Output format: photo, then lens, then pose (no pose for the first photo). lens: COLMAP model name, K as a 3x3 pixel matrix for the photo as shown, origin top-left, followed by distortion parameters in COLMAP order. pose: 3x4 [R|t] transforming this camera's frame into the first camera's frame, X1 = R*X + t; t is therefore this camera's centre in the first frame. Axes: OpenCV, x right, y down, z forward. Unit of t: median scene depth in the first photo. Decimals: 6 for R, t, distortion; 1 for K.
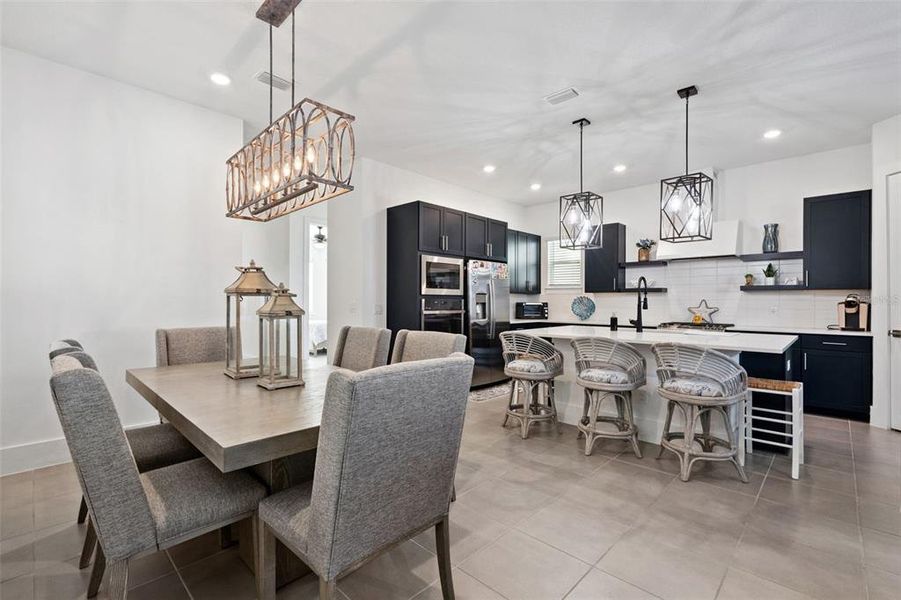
lens RADIAL K [[408.9, 0, 456.2], [0, 408.9, 302.2], [0, 0, 1]] dist [0.001228, 0.000256]
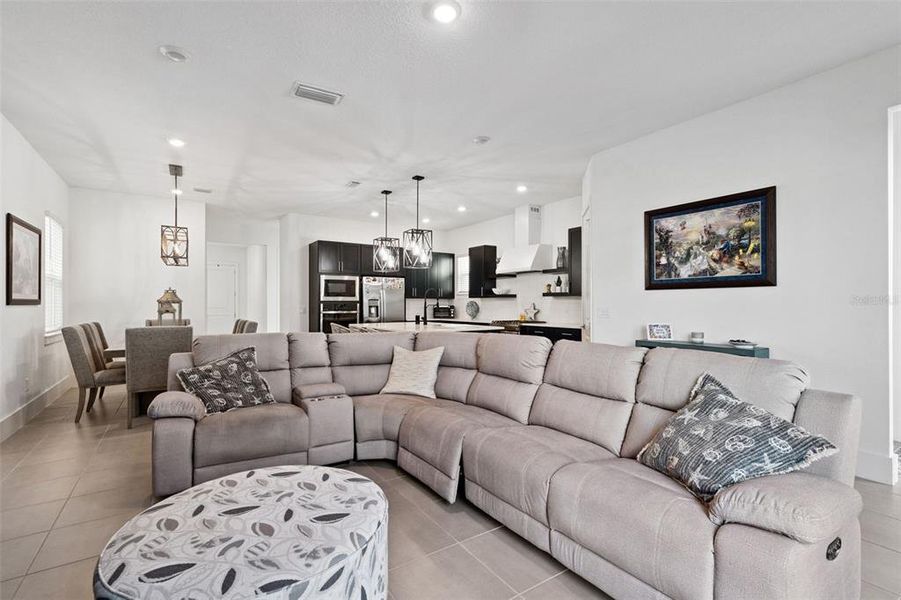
lens RADIAL K [[408.9, 0, 442.9], [0, 408.9, 303.7], [0, 0, 1]] dist [0.001228, 0.000256]
pose [[0.975288, -0.004170, -0.220899, 0.642093], [0.003352, 0.999986, -0.004078, -0.000044], [0.220913, 0.003237, 0.975288, -0.366995]]
